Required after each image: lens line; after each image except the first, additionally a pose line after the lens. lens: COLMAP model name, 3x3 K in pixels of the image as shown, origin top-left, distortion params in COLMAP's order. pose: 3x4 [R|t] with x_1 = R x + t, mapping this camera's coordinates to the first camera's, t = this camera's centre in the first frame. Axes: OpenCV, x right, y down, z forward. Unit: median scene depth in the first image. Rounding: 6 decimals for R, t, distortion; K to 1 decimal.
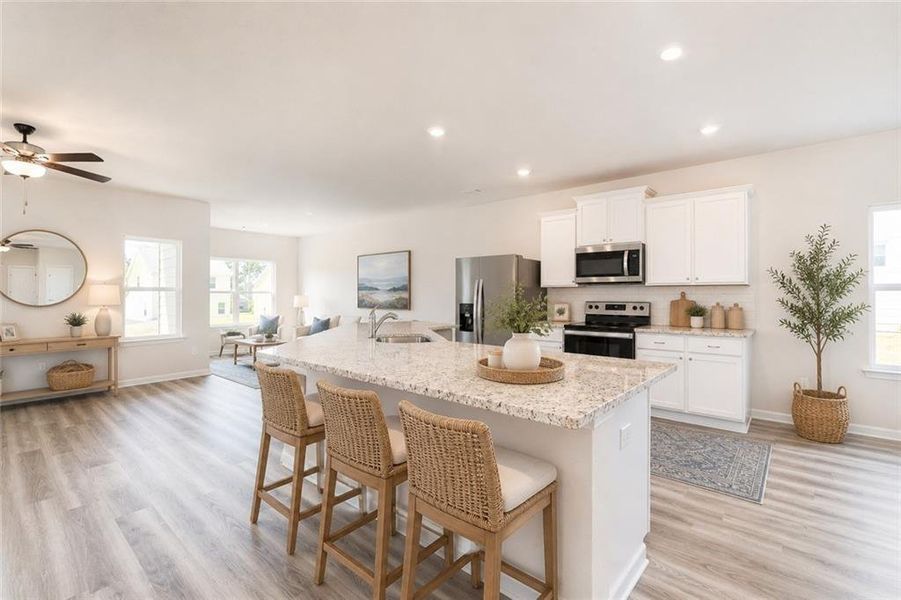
lens RADIAL K [[426.2, 0, 448.1], [0, 426.2, 296.0], [0, 0, 1]] dist [-0.016009, -0.000519]
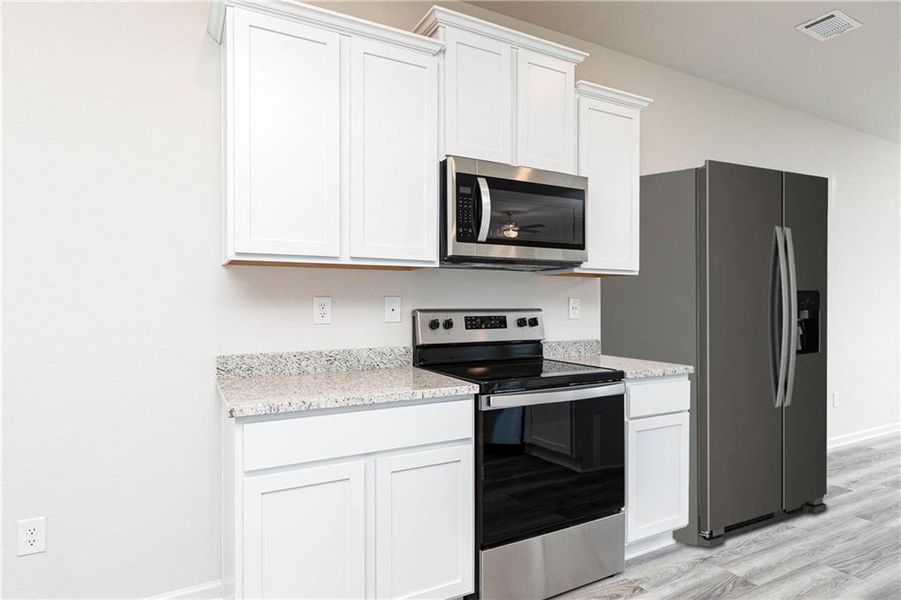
lens RADIAL K [[499.2, 0, 452.7], [0, 499.2, 299.9], [0, 0, 1]] dist [0.017590, -0.000181]
pose [[0.385262, -0.000593, 0.922807, -0.076287], [-0.005111, 0.999983, 0.002776, 0.002896], [-0.922793, -0.005786, 0.385253, 0.859847]]
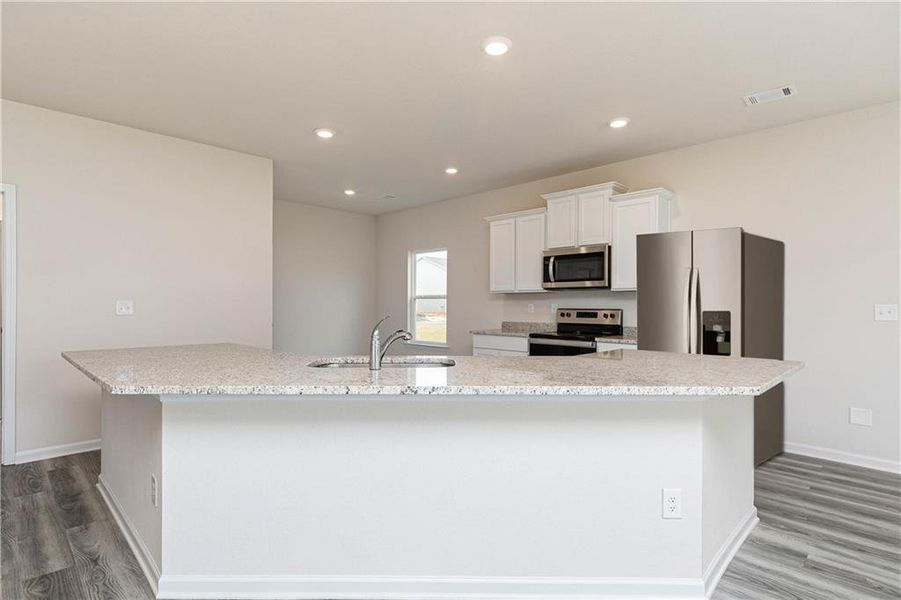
lens RADIAL K [[458.2, 0, 454.6], [0, 458.2, 302.5], [0, 0, 1]] dist [0.002786, -0.000437]
pose [[0.995053, -0.001074, -0.099338, 0.213067], [0.001250, 0.999998, 0.001704, -0.002512], [0.099336, -0.001819, 0.995052, -0.010527]]
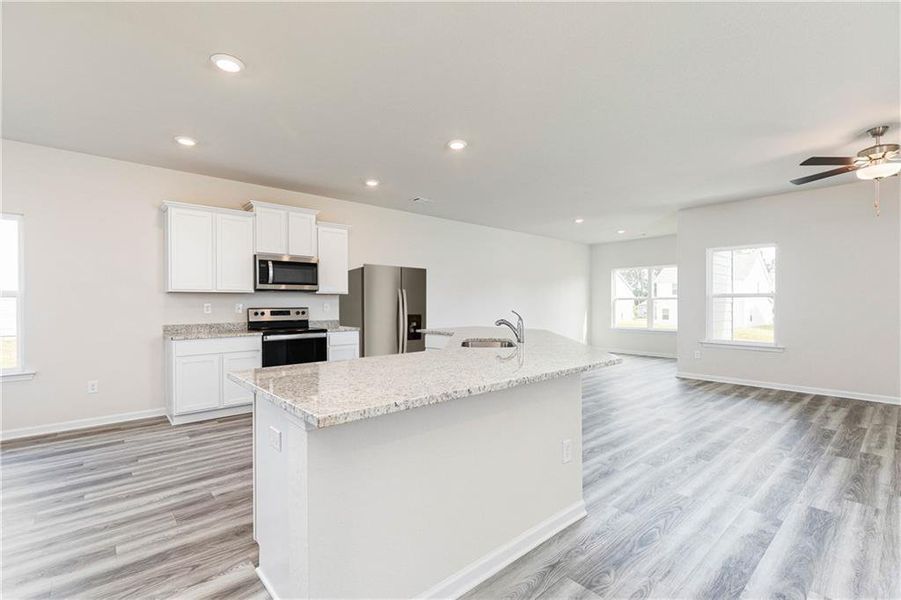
lens RADIAL K [[394.7, 0, 452.1], [0, 394.7, 303.0], [0, 0, 1]] dist [0.002149, 0.000136]
pose [[0.162113, -0.000993, 0.986772, -0.536980], [-0.001842, 0.999997, 0.001309, -0.001046], [-0.986771, -0.002030, 0.162111, 0.417582]]
